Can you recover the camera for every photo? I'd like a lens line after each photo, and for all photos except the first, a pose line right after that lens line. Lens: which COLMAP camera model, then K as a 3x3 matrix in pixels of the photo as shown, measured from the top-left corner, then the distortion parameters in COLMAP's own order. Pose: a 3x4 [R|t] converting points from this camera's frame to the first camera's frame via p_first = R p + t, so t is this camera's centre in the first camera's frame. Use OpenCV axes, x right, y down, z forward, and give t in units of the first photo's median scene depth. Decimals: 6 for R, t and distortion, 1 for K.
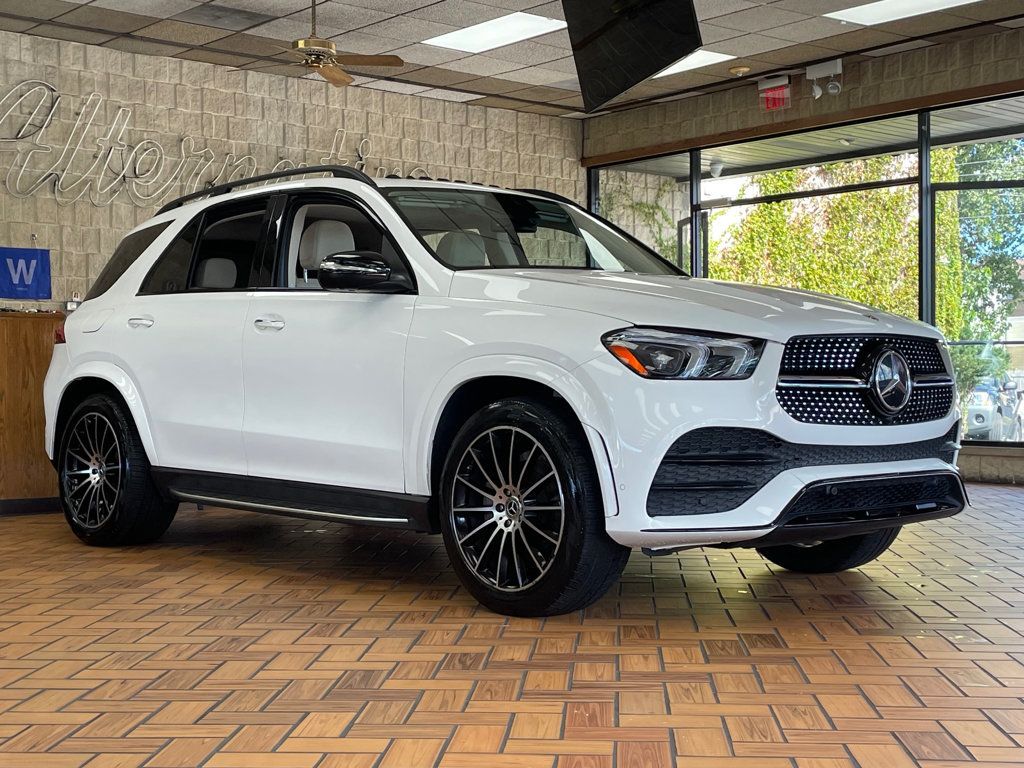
lens RADIAL K [[1469.9, 0, 509.9], [0, 1469.9, 382.6], [0, 0, 1]] dist [0.032955, 0.000000]
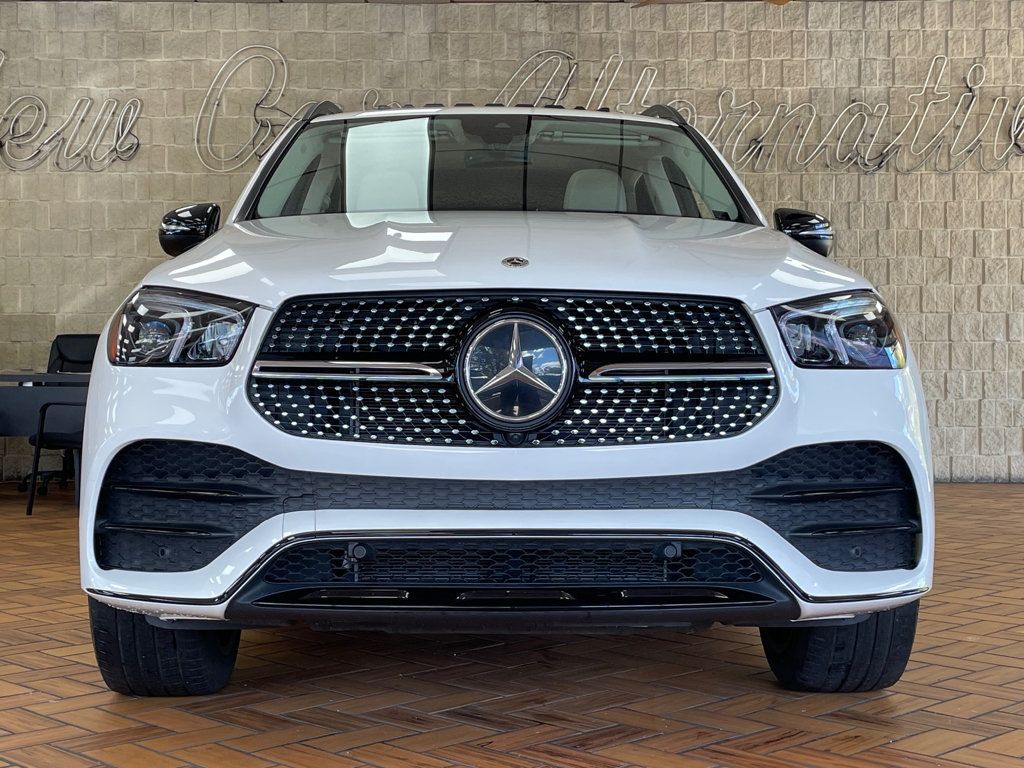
lens RADIAL K [[1518.2, 0, 506.5], [0, 1518.2, 376.7], [0, 0, 1]] dist [0.060935, 0.000000]
pose [[0.750366, 0.004319, -0.661009, 0.294000], [-0.002397, 0.999990, 0.003813, -0.000323], [0.661019, -0.001277, 0.750368, 0.248980]]
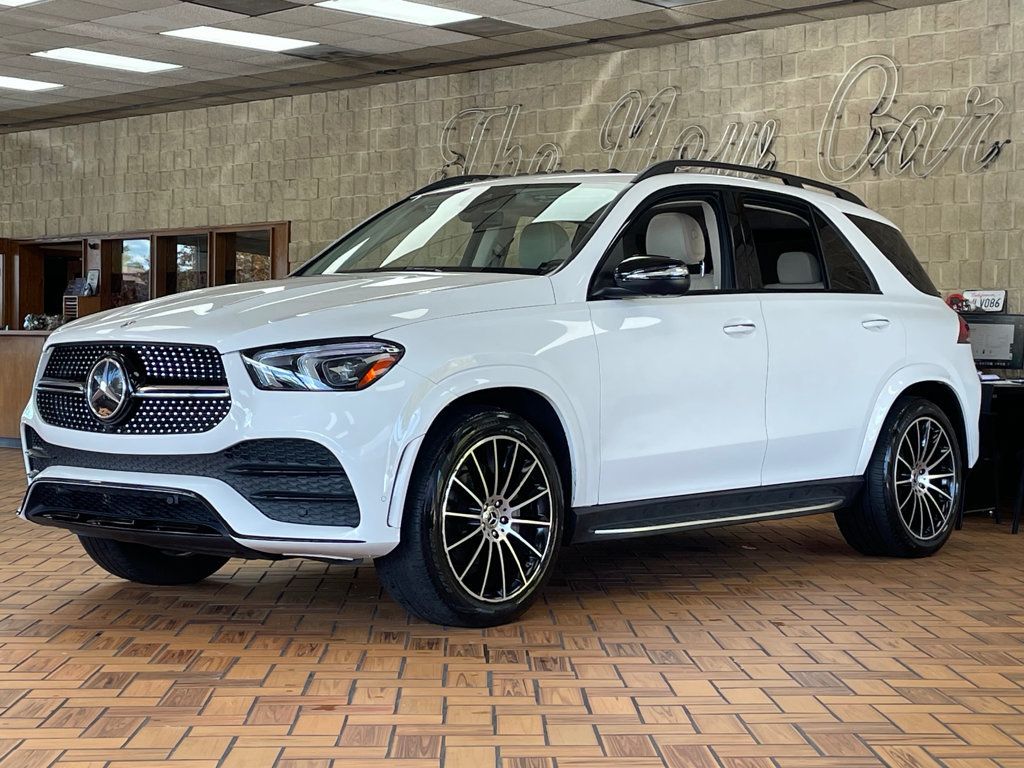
lens RADIAL K [[1808.1, 0, 513.0], [0, 1808.1, 385.2], [0, 0, 1]] dist [0.100030, 0.000000]
pose [[0.098970, 0.017701, -0.994933, 0.684849], [-0.007618, 0.999826, 0.017031, -0.012017], [0.995061, 0.005894, 0.099088, 0.524822]]
